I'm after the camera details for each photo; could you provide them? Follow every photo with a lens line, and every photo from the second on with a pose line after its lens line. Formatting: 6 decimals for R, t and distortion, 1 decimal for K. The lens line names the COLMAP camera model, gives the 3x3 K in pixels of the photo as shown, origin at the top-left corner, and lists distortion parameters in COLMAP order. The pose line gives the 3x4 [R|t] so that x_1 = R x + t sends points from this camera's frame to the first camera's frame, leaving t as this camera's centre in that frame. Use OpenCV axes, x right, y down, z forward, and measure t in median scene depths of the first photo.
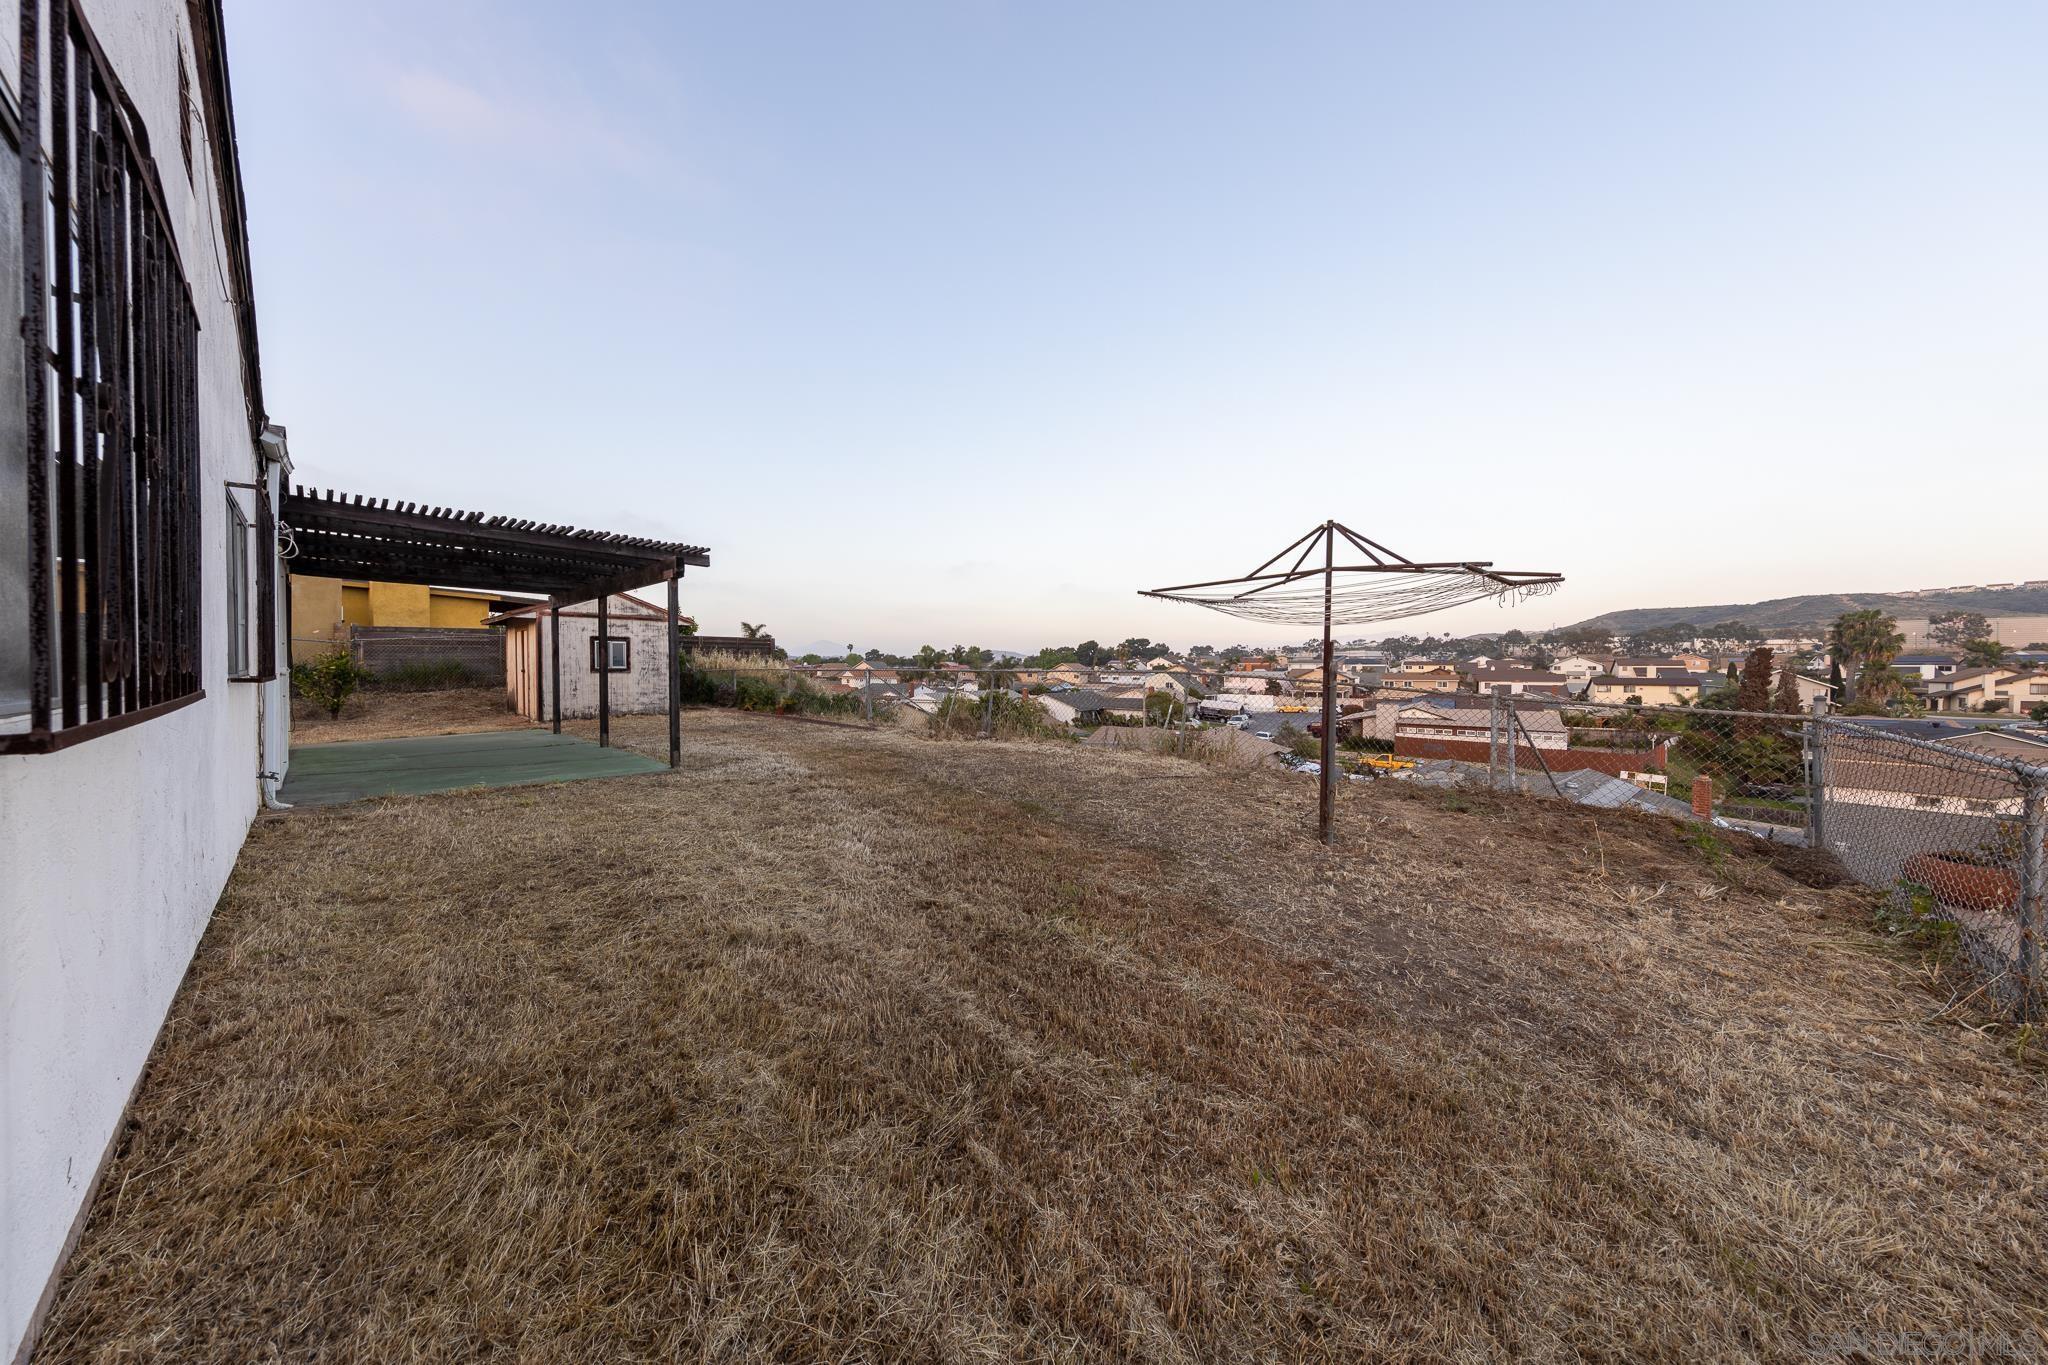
lens RADIAL K [[635.4, 0, 1024.0], [0, 635.4, 682.5], [0, 0, 1]] dist [0.001078, -0.000001]
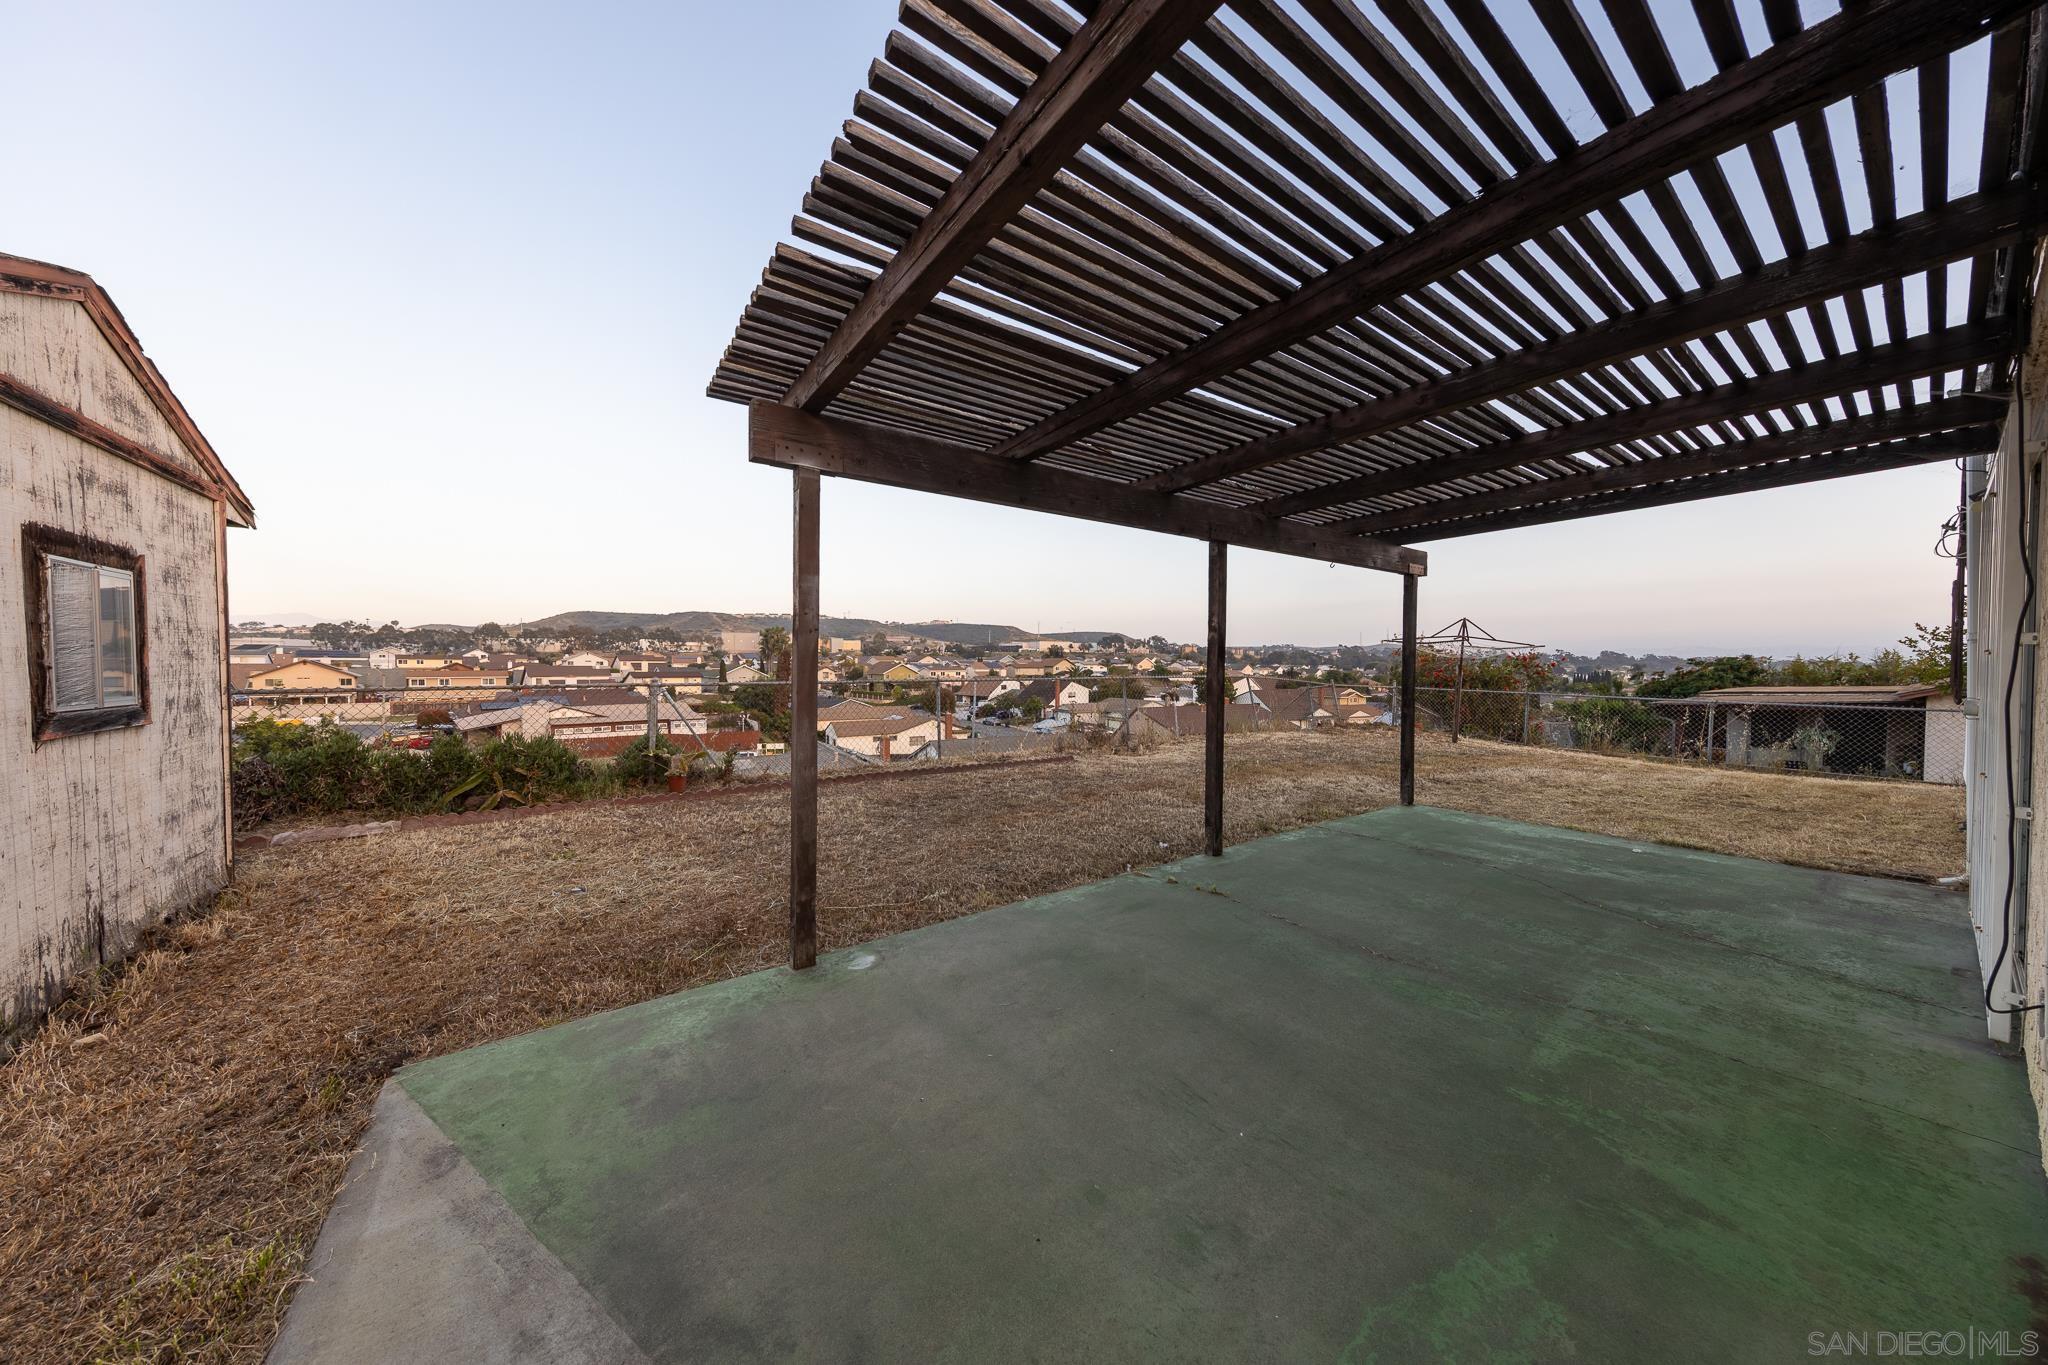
lens RADIAL K [[635.4, 0, 1024.0], [0, 635.4, 682.5], [0, 0, 1]] dist [0.001078, -0.000001]
pose [[0.202725, -0.028469, 0.978822, -0.174641], [0.019696, 0.999494, 0.024991, -0.006598], [-0.979038, 0.014213, 0.203183, 0.155914]]
